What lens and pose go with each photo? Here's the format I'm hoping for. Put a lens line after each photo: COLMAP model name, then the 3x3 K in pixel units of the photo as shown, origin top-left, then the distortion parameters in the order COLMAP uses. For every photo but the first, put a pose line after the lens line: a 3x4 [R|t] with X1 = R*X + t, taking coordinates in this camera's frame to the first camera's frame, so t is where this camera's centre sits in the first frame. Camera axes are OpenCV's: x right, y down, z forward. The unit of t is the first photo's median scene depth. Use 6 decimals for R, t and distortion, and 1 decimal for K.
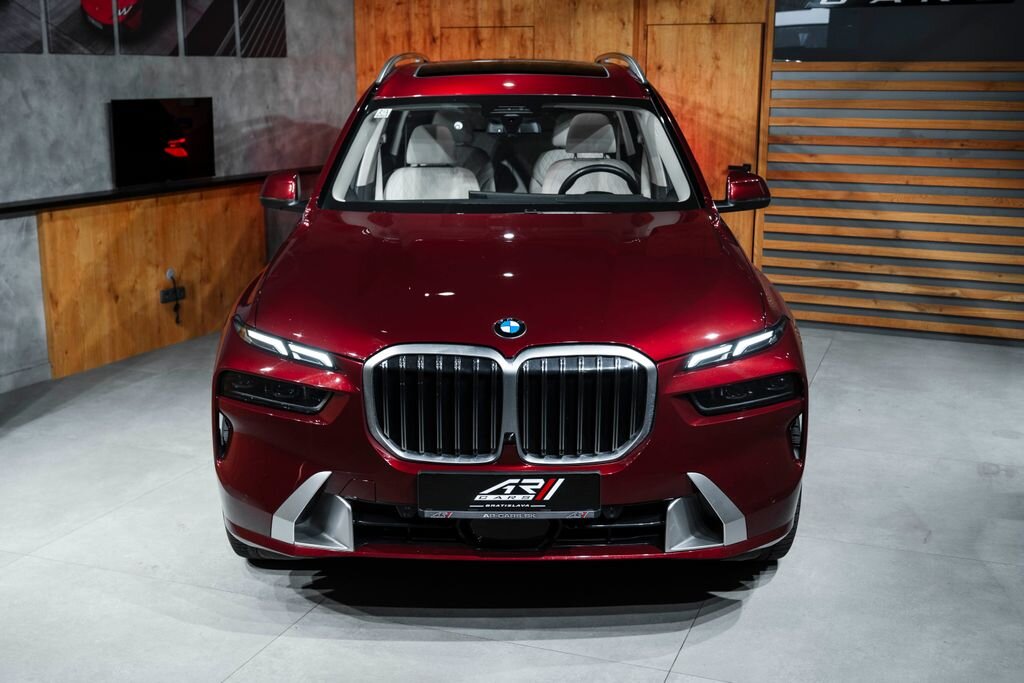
lens RADIAL K [[1143.7, 0, 511.4], [0, 1143.7, 341.7], [0, 0, 1]] dist [0.023767, 0.000000]
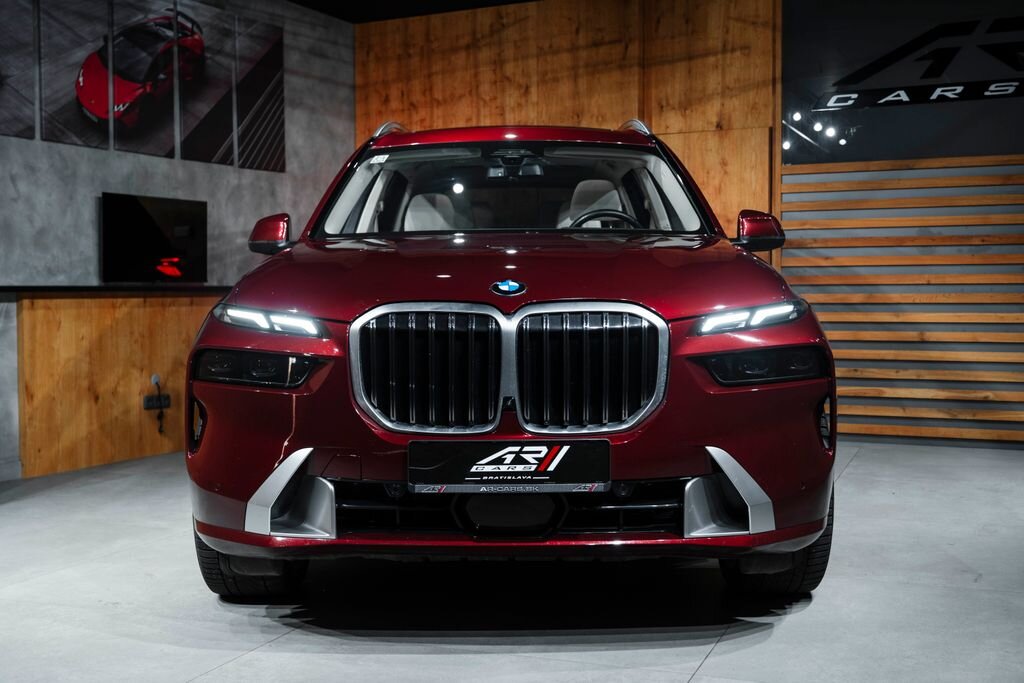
lens RADIAL K [[1193.6, 0, 512.9], [0, 1193.6, 341.5], [0, 0, 1]] dist [0.027693, 0.000000]
pose [[0.999957, -0.007769, -0.005054, 0.004338], [0.006756, 0.984288, -0.176439, 0.131827], [0.006346, 0.176398, 0.984299, 0.036269]]
